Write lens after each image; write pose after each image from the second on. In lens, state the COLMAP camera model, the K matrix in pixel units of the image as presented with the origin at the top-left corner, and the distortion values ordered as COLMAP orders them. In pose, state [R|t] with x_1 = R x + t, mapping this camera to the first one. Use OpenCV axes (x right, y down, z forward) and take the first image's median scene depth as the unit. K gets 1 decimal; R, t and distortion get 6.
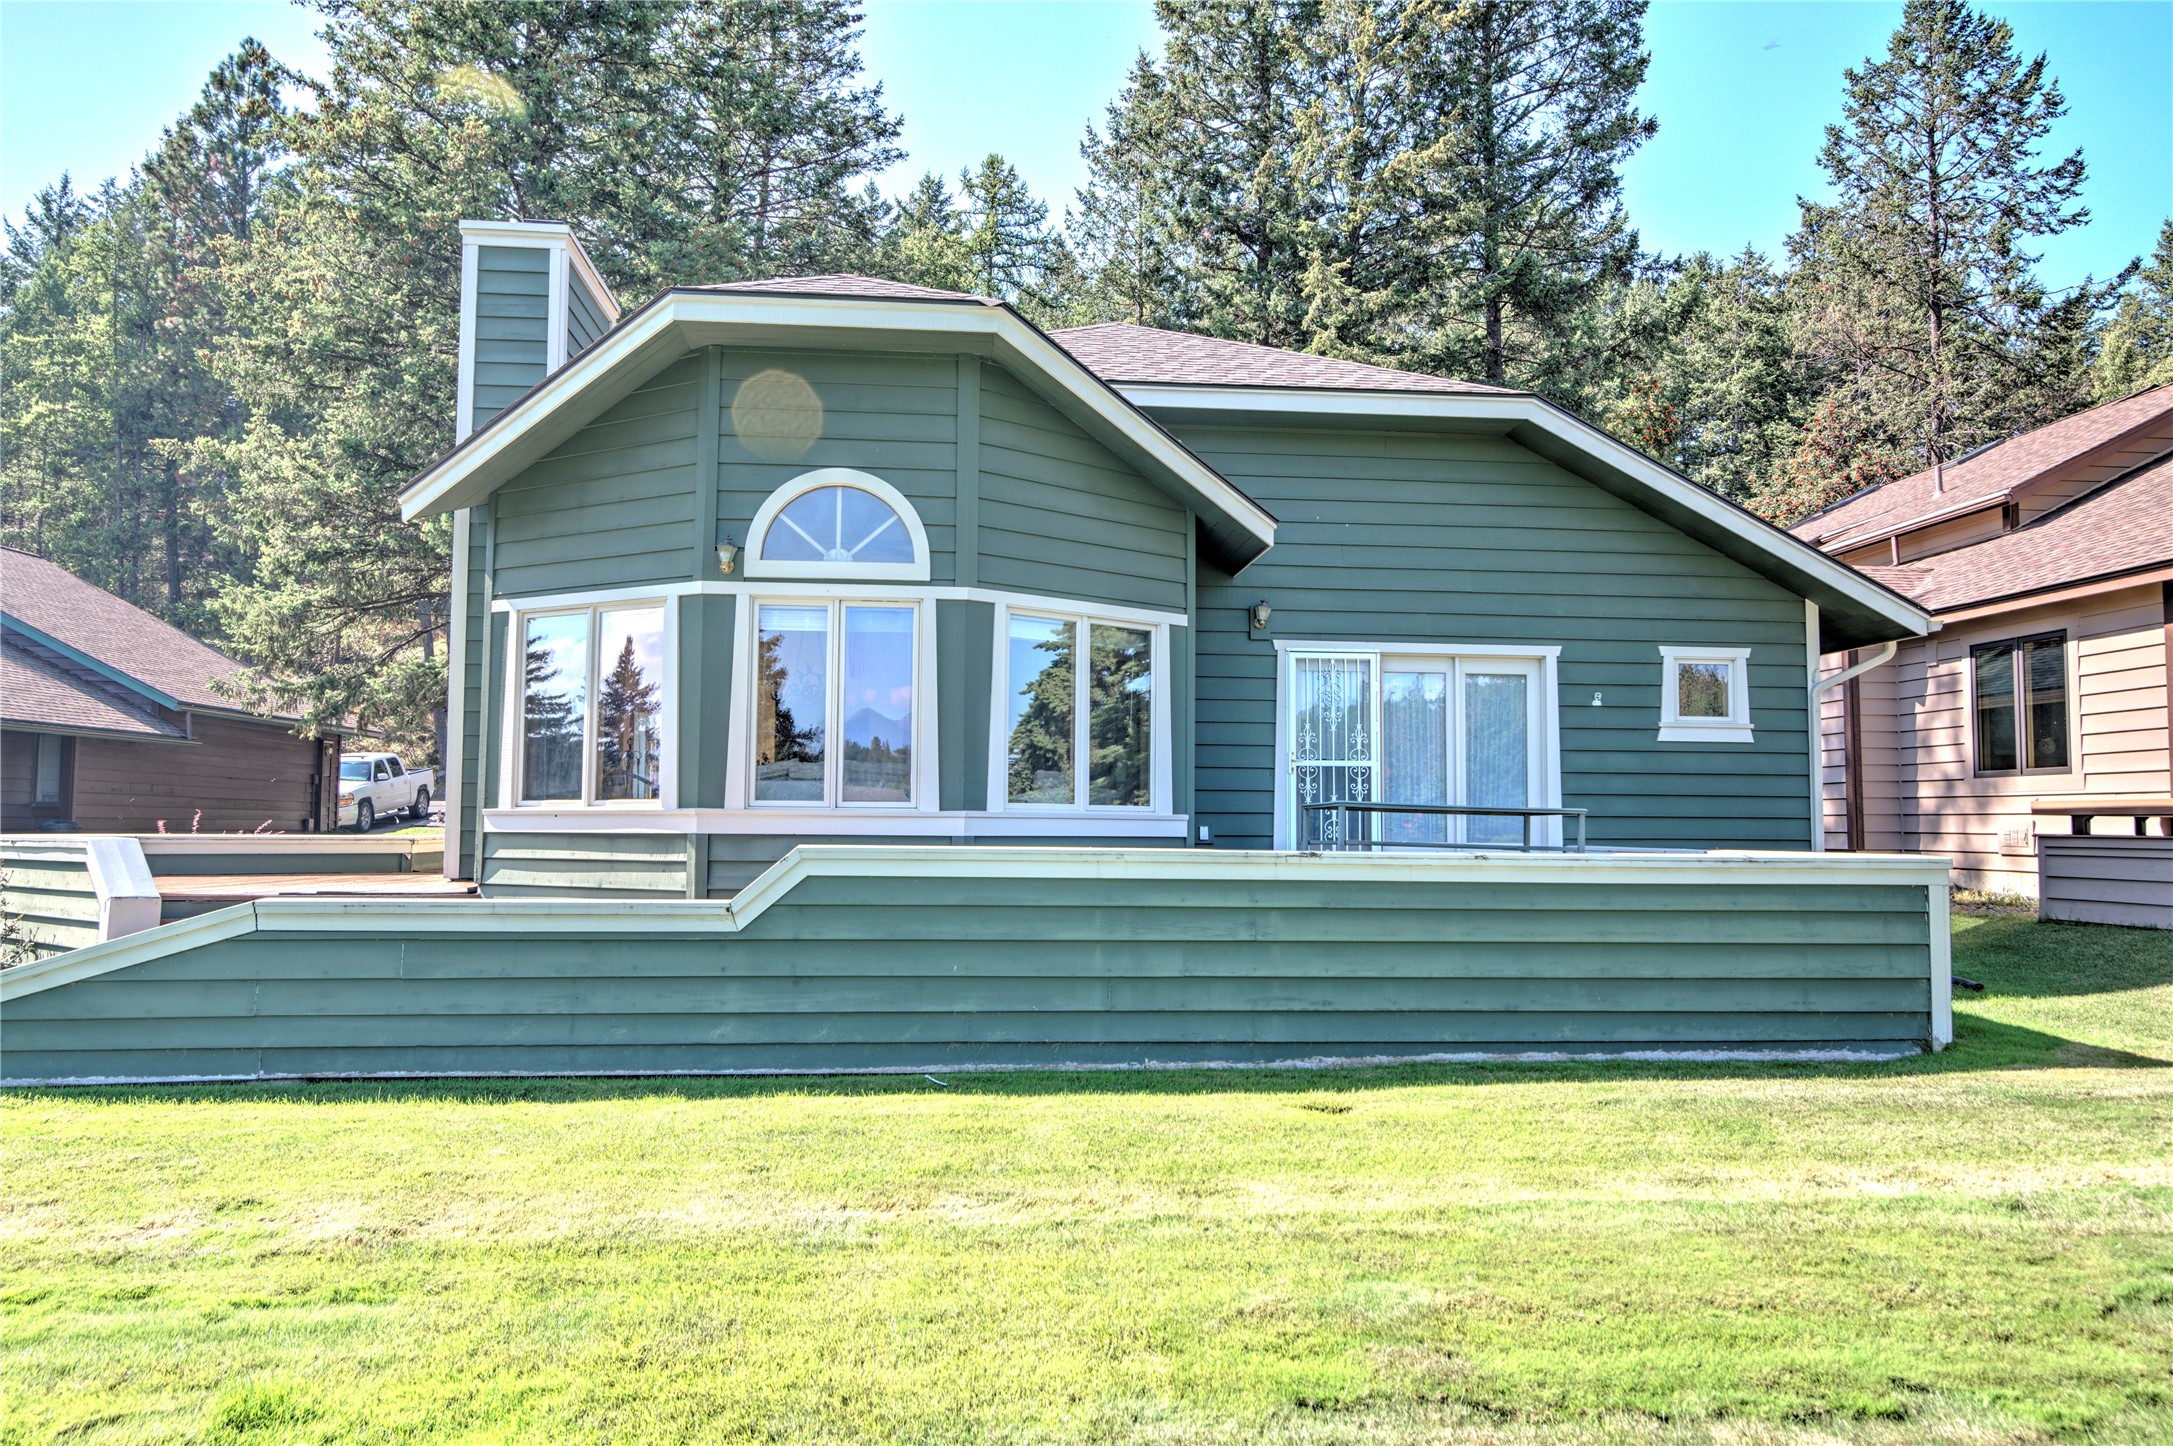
lens RADIAL K [[1523.5, 0, 1086.5], [0, 1523.5, 723.0], [0, 0, 1]] dist [0.001217, 0.001741]
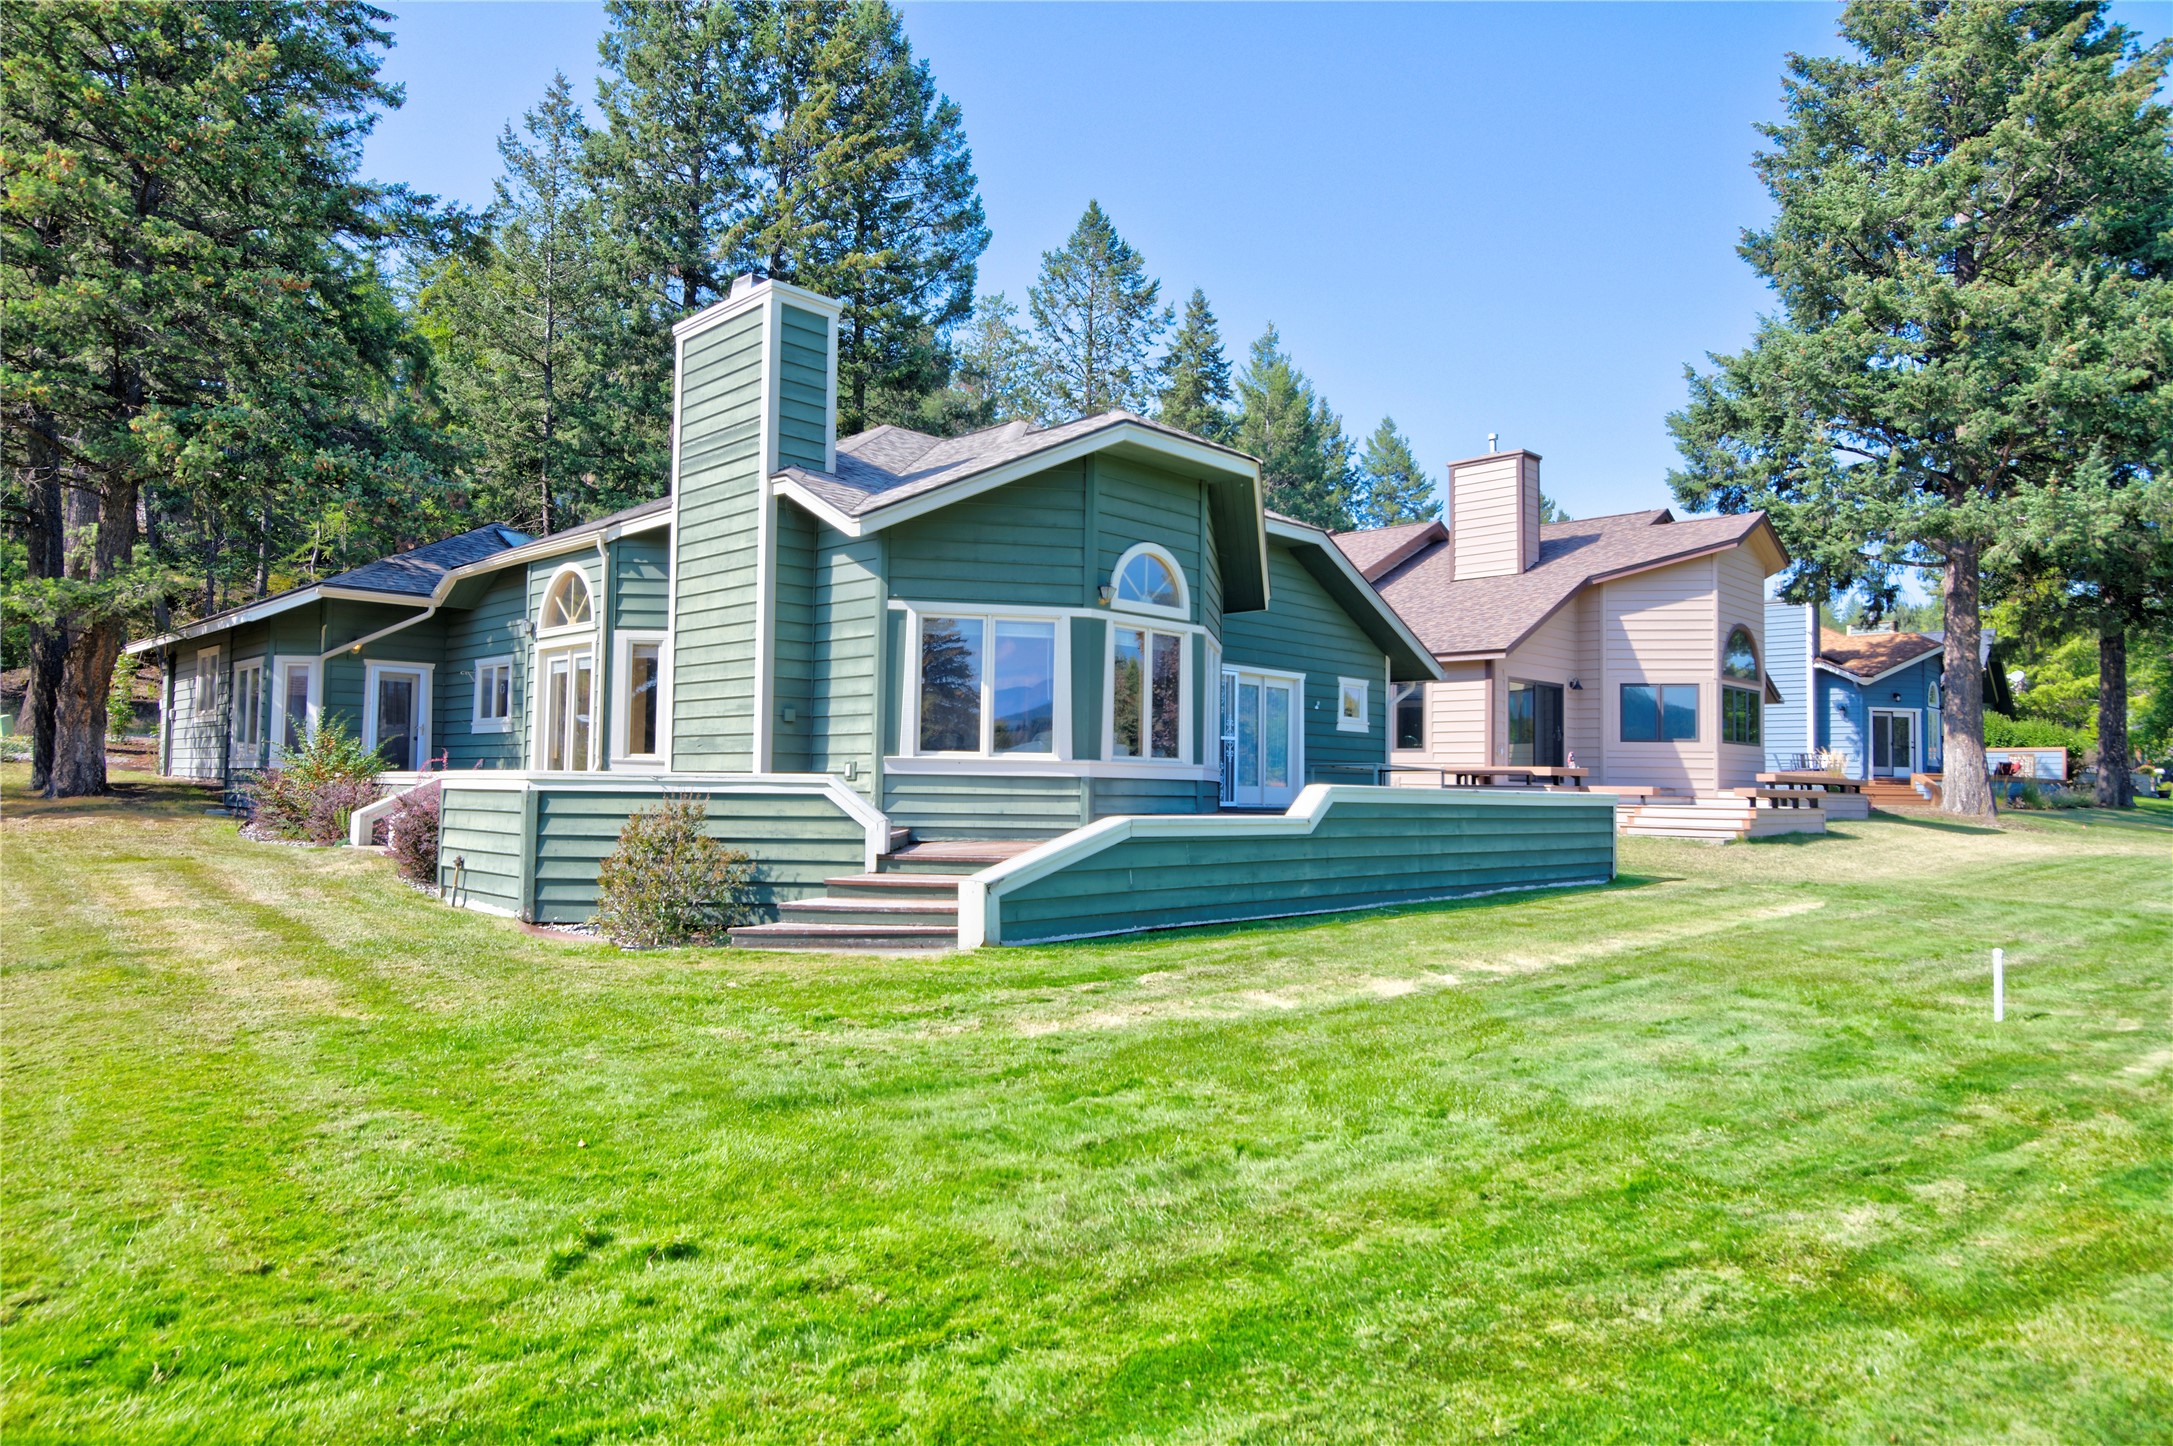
lens RADIAL K [[1318.7, 0, 1086.5], [0, 1318.7, 723.0], [0, 0, 1]] dist [0.000528, -0.000012]
pose [[0.763918, 0.036957, 0.644254, -1.025301], [-0.057549, 0.998282, 0.010972, 0.004560], [-0.642742, -0.045458, 0.764733, 0.003200]]
